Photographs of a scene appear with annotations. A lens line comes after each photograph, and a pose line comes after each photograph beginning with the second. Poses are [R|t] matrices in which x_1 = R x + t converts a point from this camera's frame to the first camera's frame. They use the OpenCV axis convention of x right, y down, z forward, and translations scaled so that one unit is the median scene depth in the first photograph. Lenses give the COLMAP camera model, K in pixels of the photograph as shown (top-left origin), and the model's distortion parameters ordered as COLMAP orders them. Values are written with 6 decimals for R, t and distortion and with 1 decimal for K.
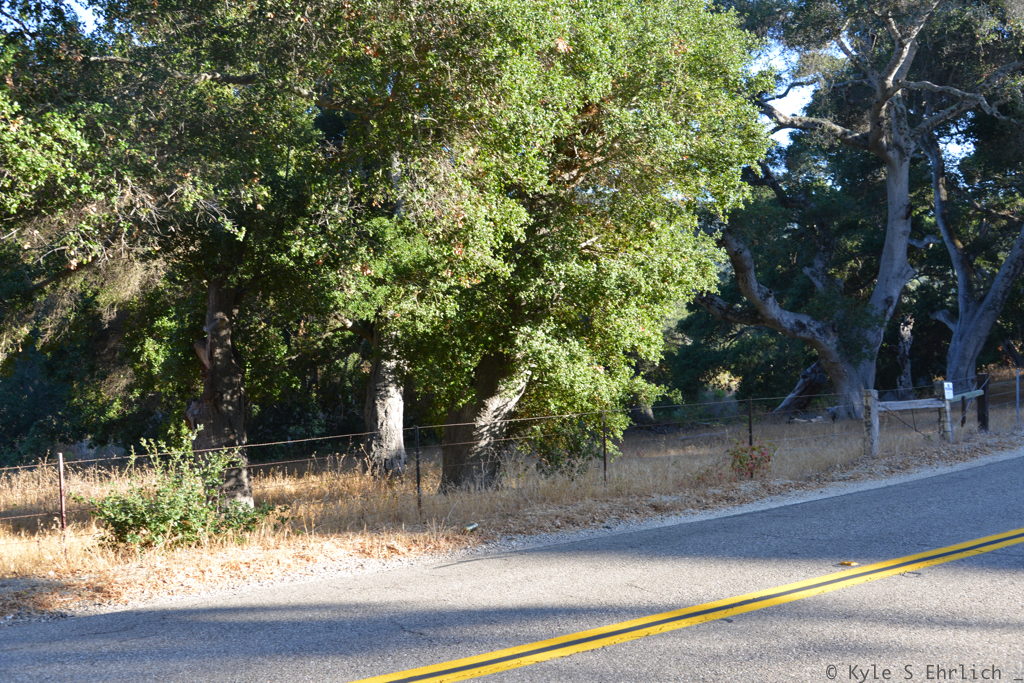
lens RADIAL K [[1017.7, 0, 512.0], [0, 1017.7, 341.5], [0, 0, 1]] dist [-0.033854, 0.034416]
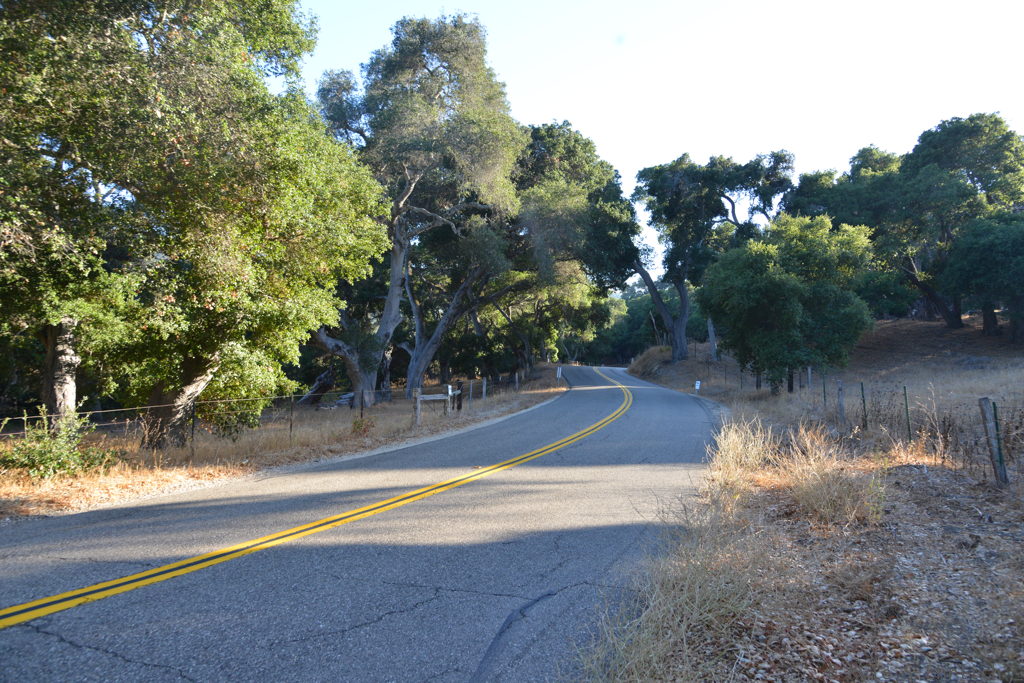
lens RADIAL K [[715.8, 0, 510.4], [0, 715.8, 344.4], [0, 0, 1]] dist [-0.023950, 0.002782]
pose [[0.826578, 0.061976, 0.559400, -0.112963], [-0.052752, 0.998074, -0.032630, 0.001836], [-0.560345, -0.002539, 0.828255, -0.067874]]
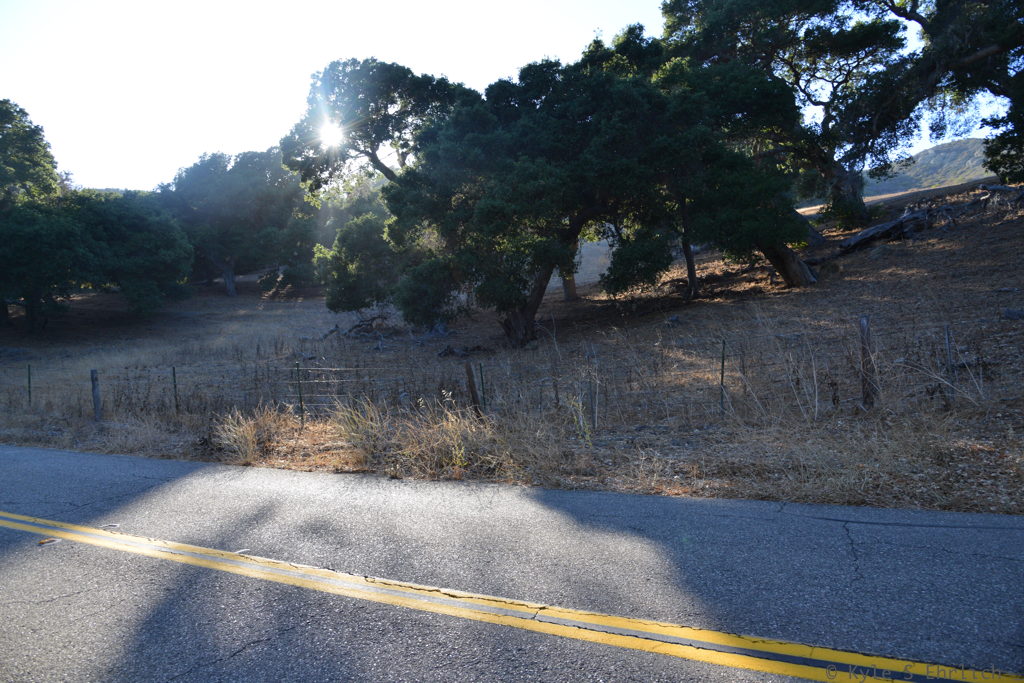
lens RADIAL K [[692.2, 0, 509.7], [0, 692.2, 343.2], [0, 0, 1]] dist [-0.038640, 0.003611]
pose [[-0.388384, 0.052077, 0.920025, -0.144278], [0.034435, 0.998525, -0.041984, 0.010751], [-0.920854, 0.015375, -0.389604, 0.197843]]
